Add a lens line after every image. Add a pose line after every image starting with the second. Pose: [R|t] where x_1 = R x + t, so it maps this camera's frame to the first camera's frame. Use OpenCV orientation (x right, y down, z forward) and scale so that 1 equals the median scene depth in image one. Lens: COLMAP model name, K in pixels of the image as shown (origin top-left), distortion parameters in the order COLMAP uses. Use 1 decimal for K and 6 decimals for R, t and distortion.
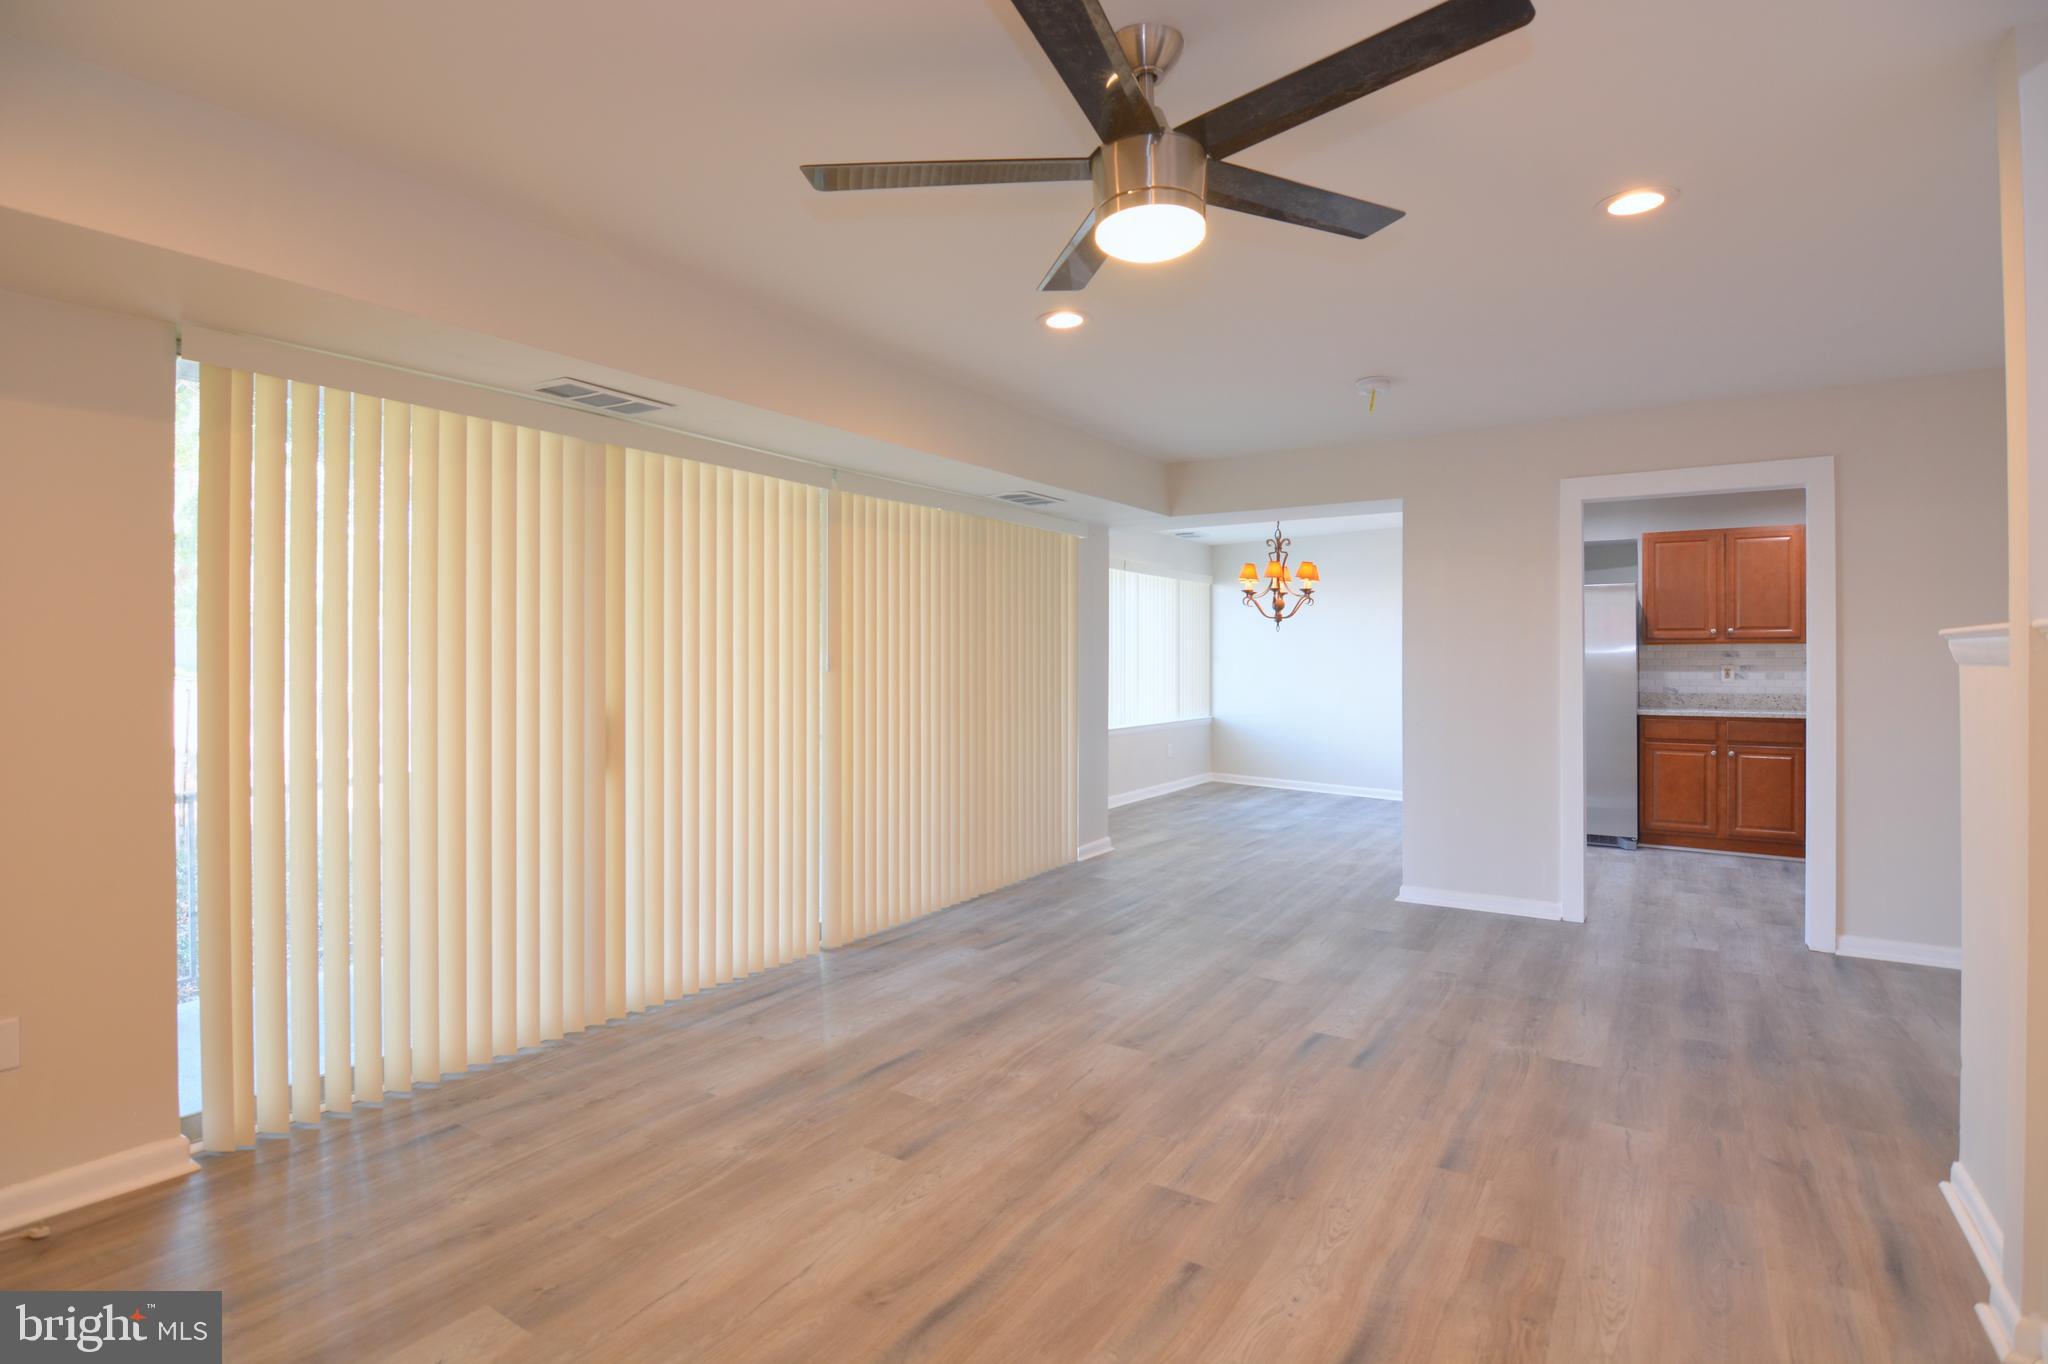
lens RADIAL K [[997.0, 0, 1011.8], [0, 997.0, 662.2], [0, 0, 1]] dist [-0.008957, -0.009204]
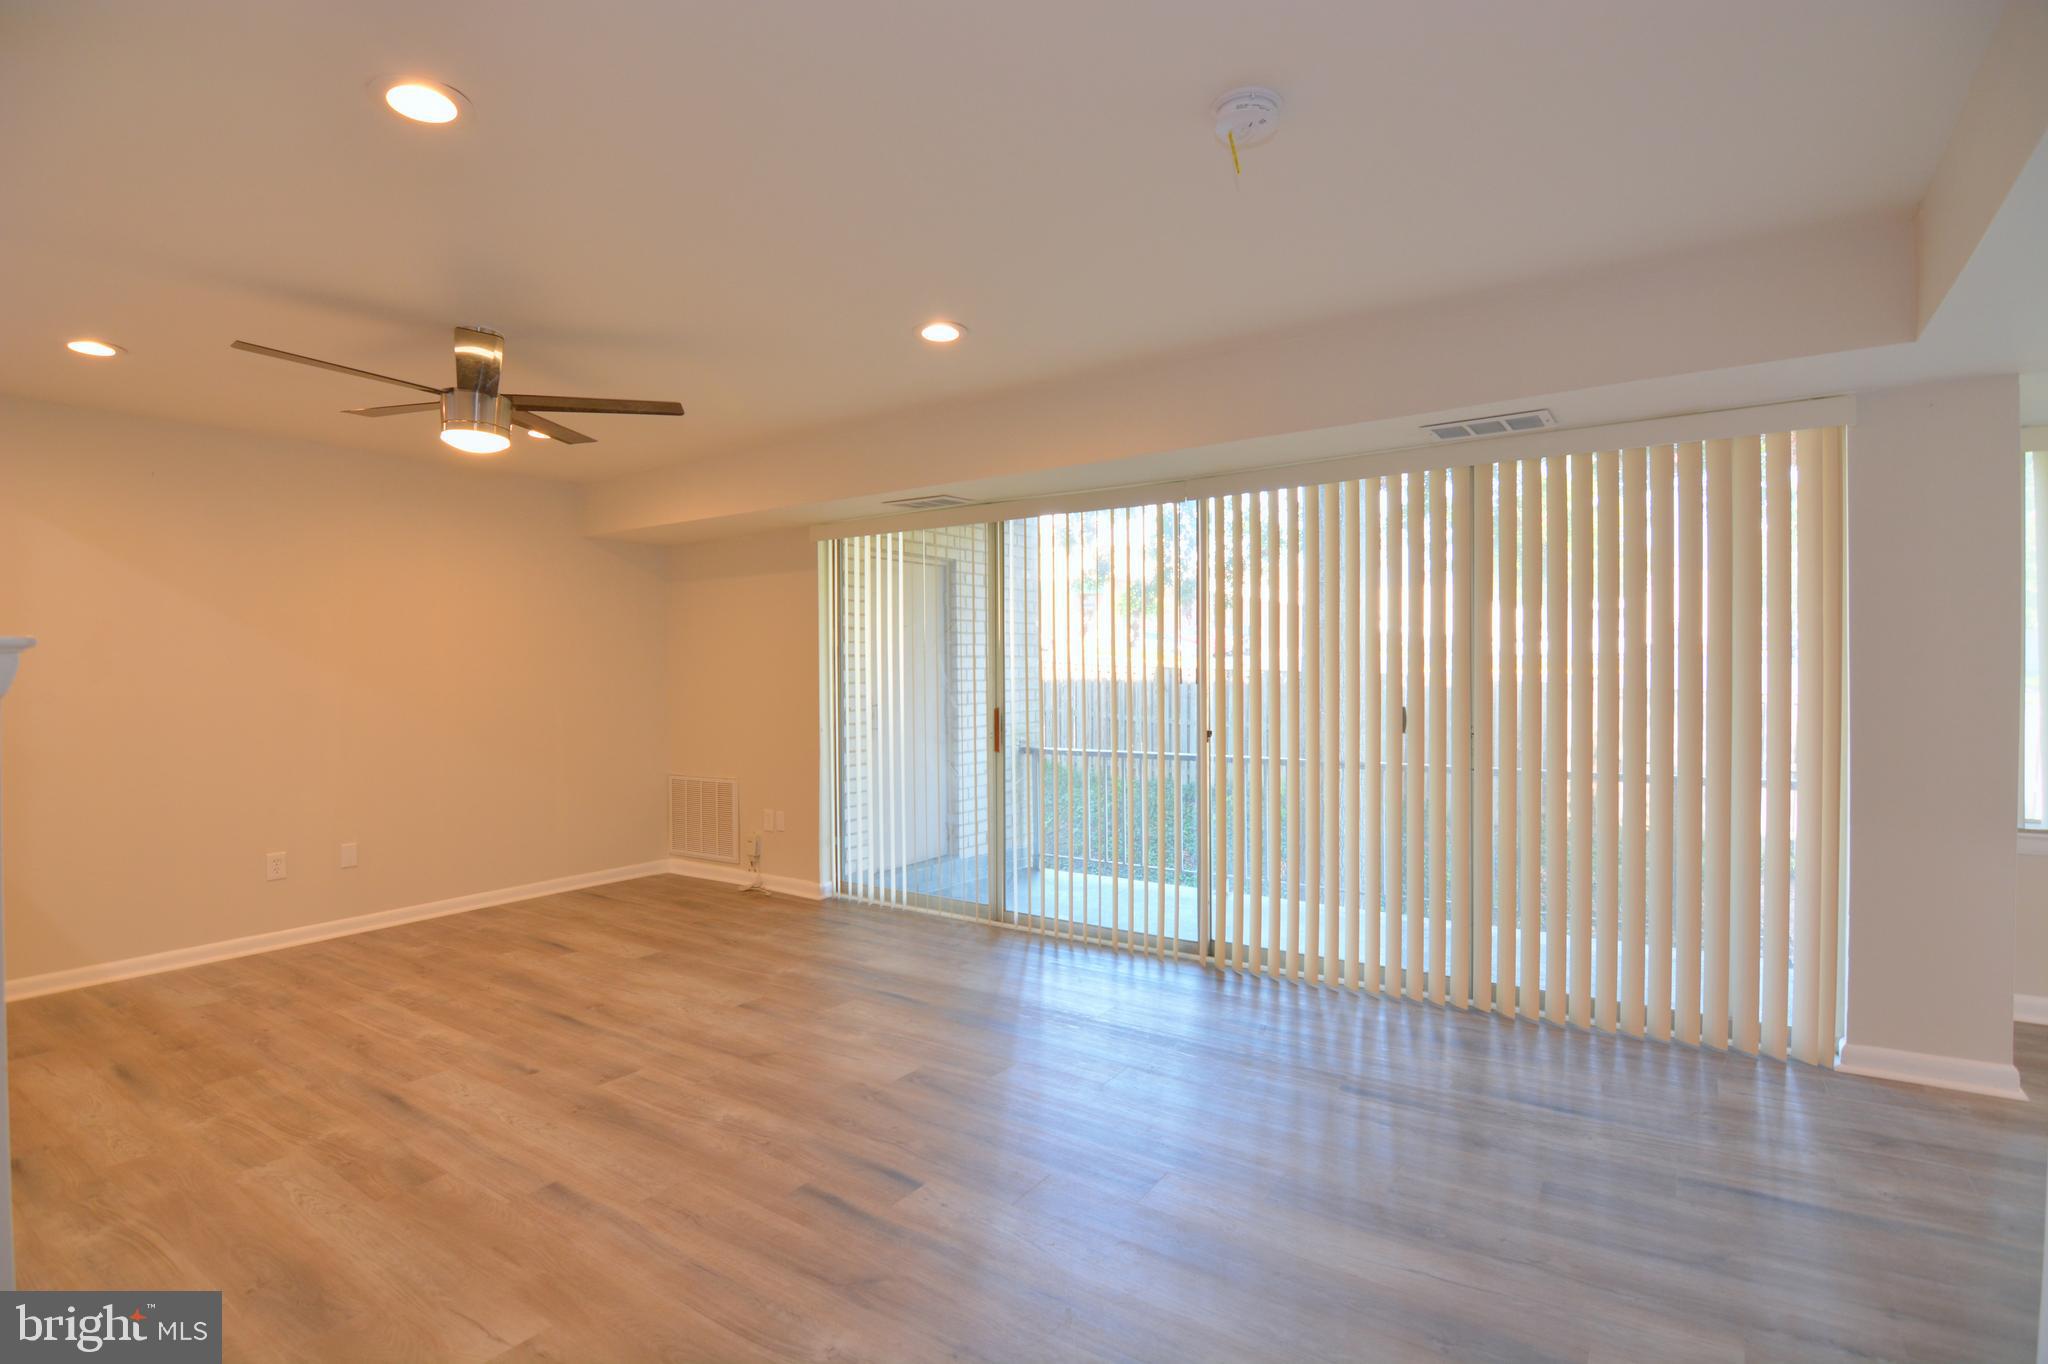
lens RADIAL K [[997.0, 0, 1015.8], [0, 997.0, 677.1], [0, 0, 1]] dist [-0.008957, -0.009204]
pose [[-0.015131, 0.011777, -0.999816, 1.040176], [0.003045, 0.999927, 0.011732, -0.010732], [0.999881, -0.002867, -0.015165, 1.084849]]
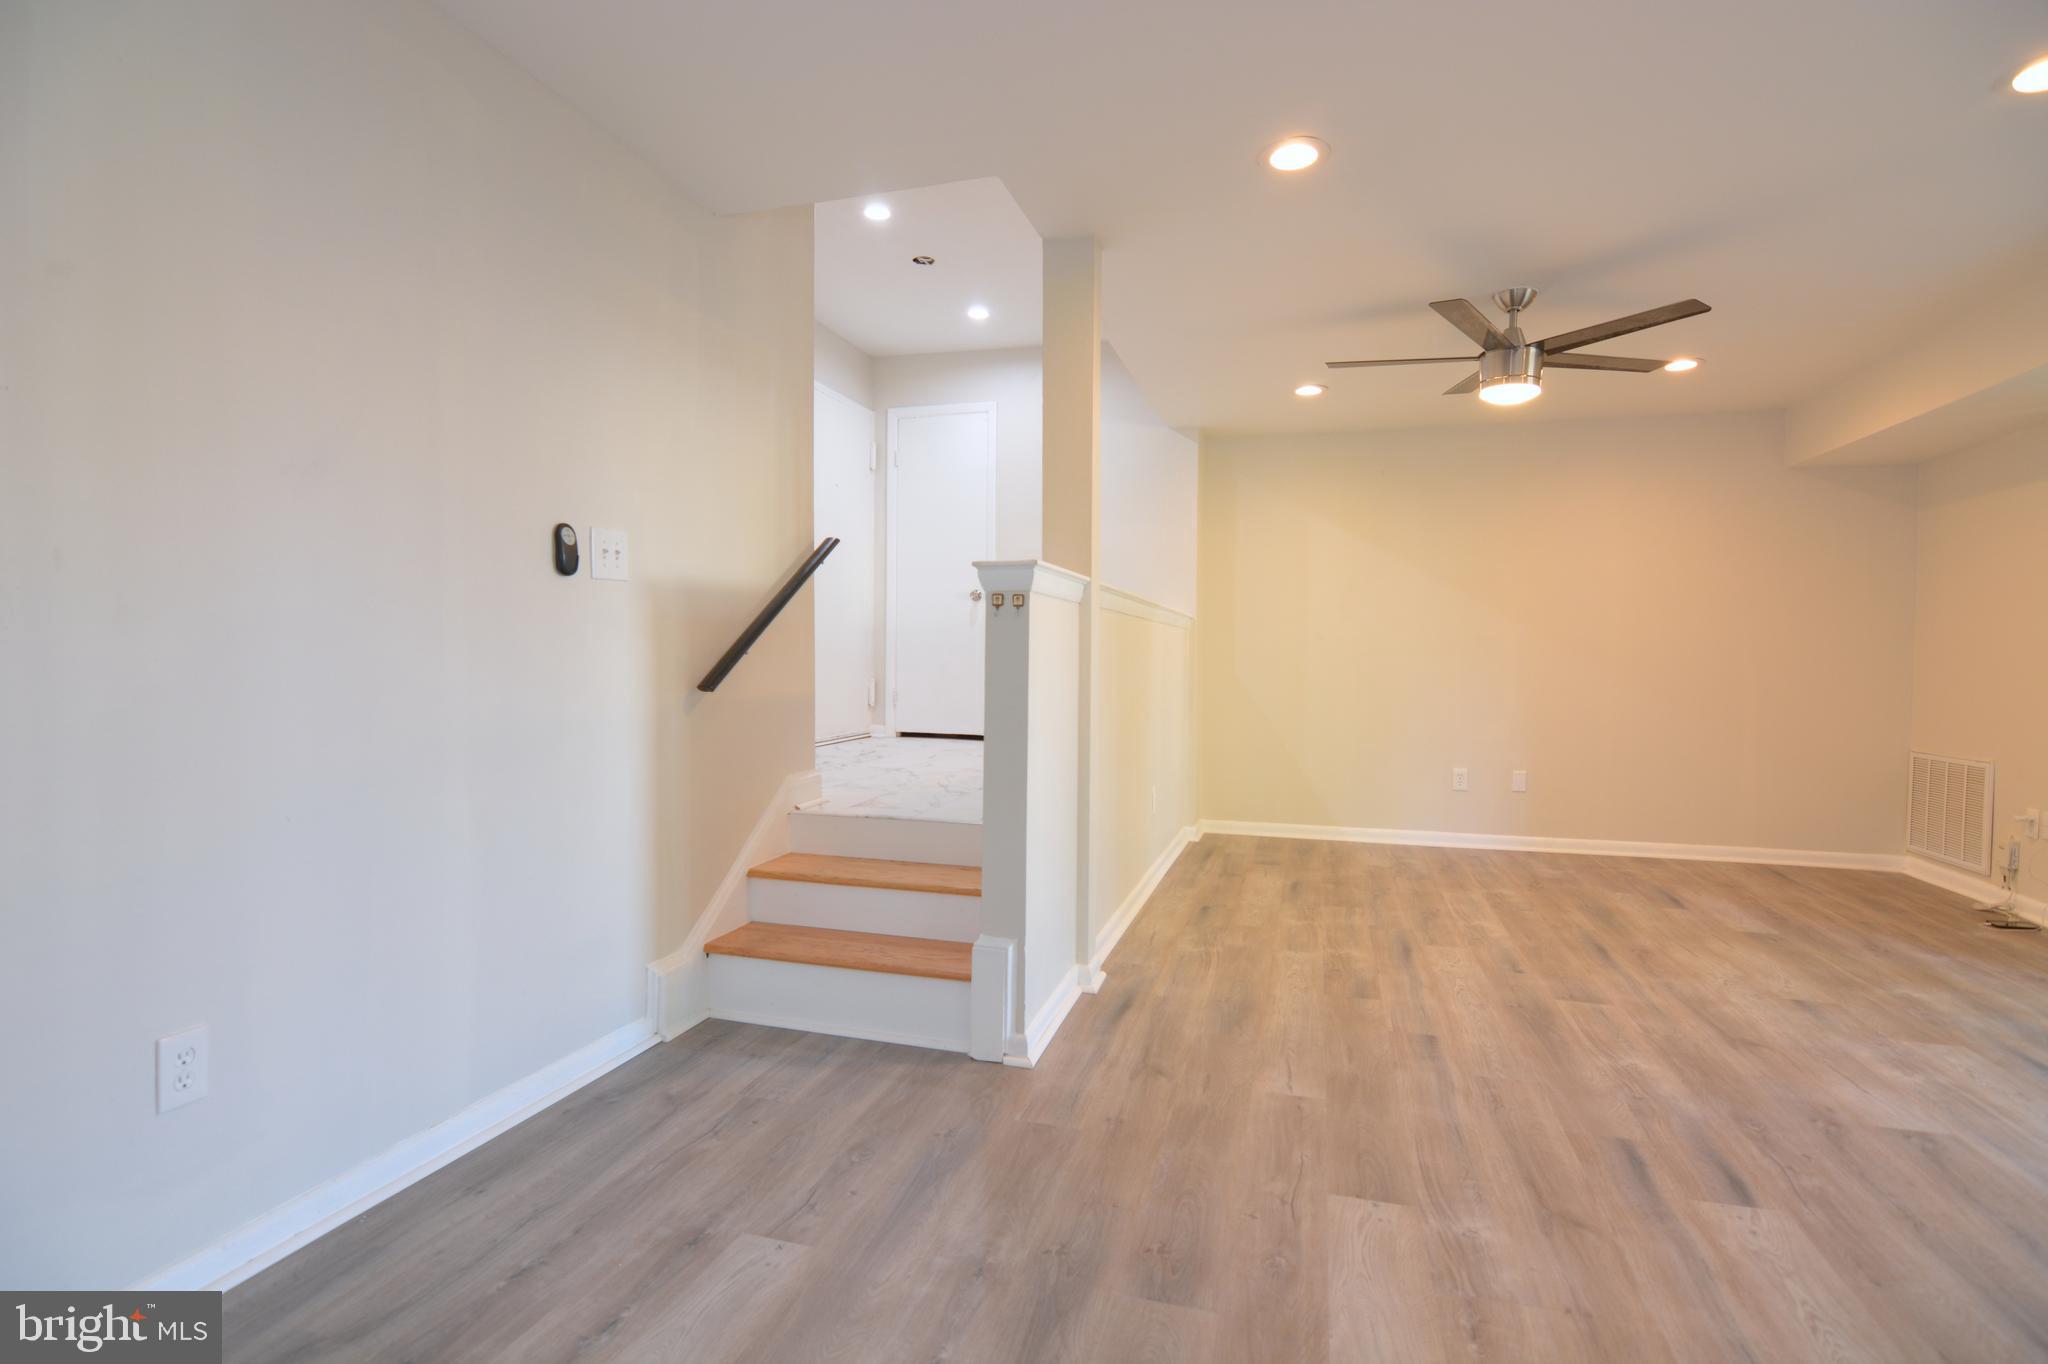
lens RADIAL K [[997.0, 0, 1024.7], [0, 997.0, 681.8], [0, 0, 1]] dist [-0.008957, -0.009204]
pose [[-0.954078, 0.003407, -0.299539, 0.897311], [-0.007609, 0.999337, 0.035604, 0.044702], [0.299461, 0.036248, -0.953420, 1.418554]]
